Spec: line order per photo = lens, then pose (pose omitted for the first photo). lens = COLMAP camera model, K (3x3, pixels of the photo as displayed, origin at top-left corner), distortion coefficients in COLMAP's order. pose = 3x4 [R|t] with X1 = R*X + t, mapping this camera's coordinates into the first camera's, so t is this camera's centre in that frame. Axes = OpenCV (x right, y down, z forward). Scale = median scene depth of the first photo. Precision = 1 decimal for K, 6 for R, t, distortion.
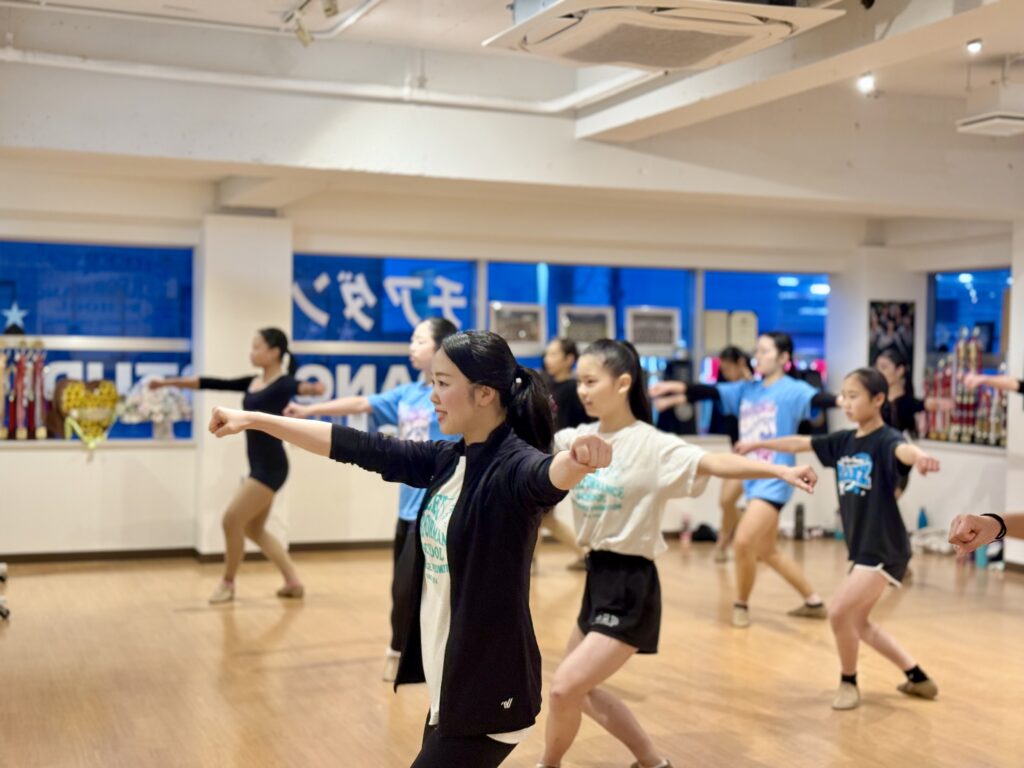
lens RADIAL K [[1442.8, 0, 512.0], [0, 1442.8, 384.0], [0, 0, 1]] dist [0.130448, -0.008471]
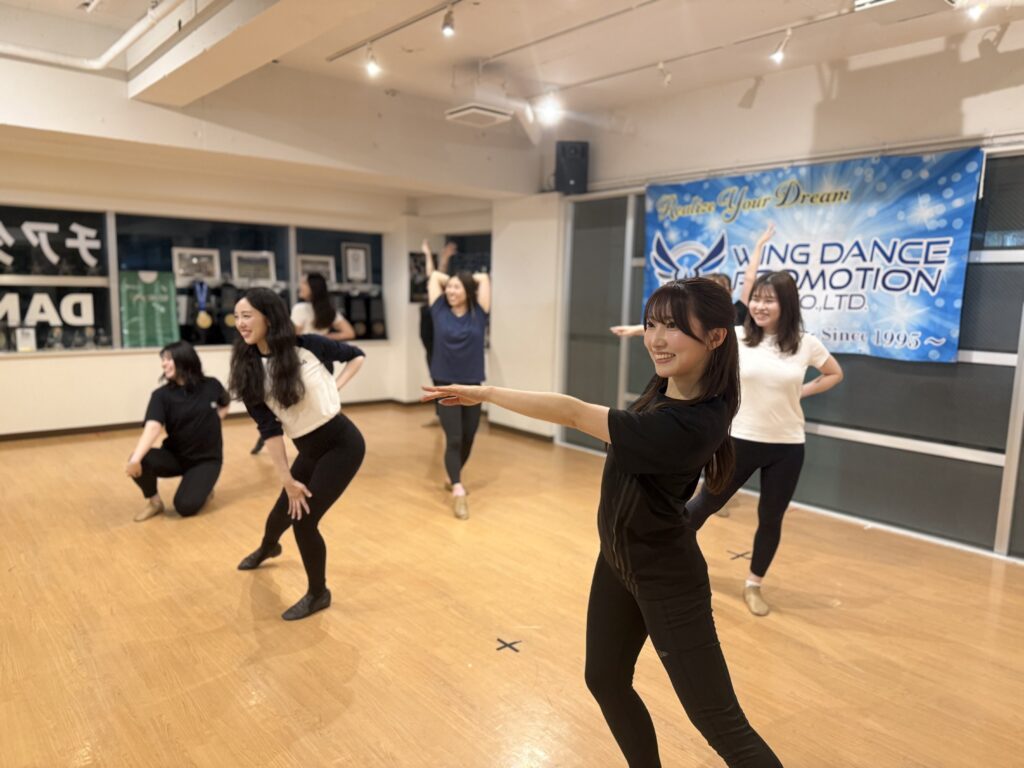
lens RADIAL K [[731.5, 0, 512.0], [0, 731.5, 384.0], [0, 0, 1]] dist [-0.004822, -0.003795]
pose [[0.945374, -0.032840, 0.324328, 0.103083], [-0.005173, 0.993276, 0.115652, -0.009897], [-0.325946, -0.111012, 0.938848, 0.251599]]
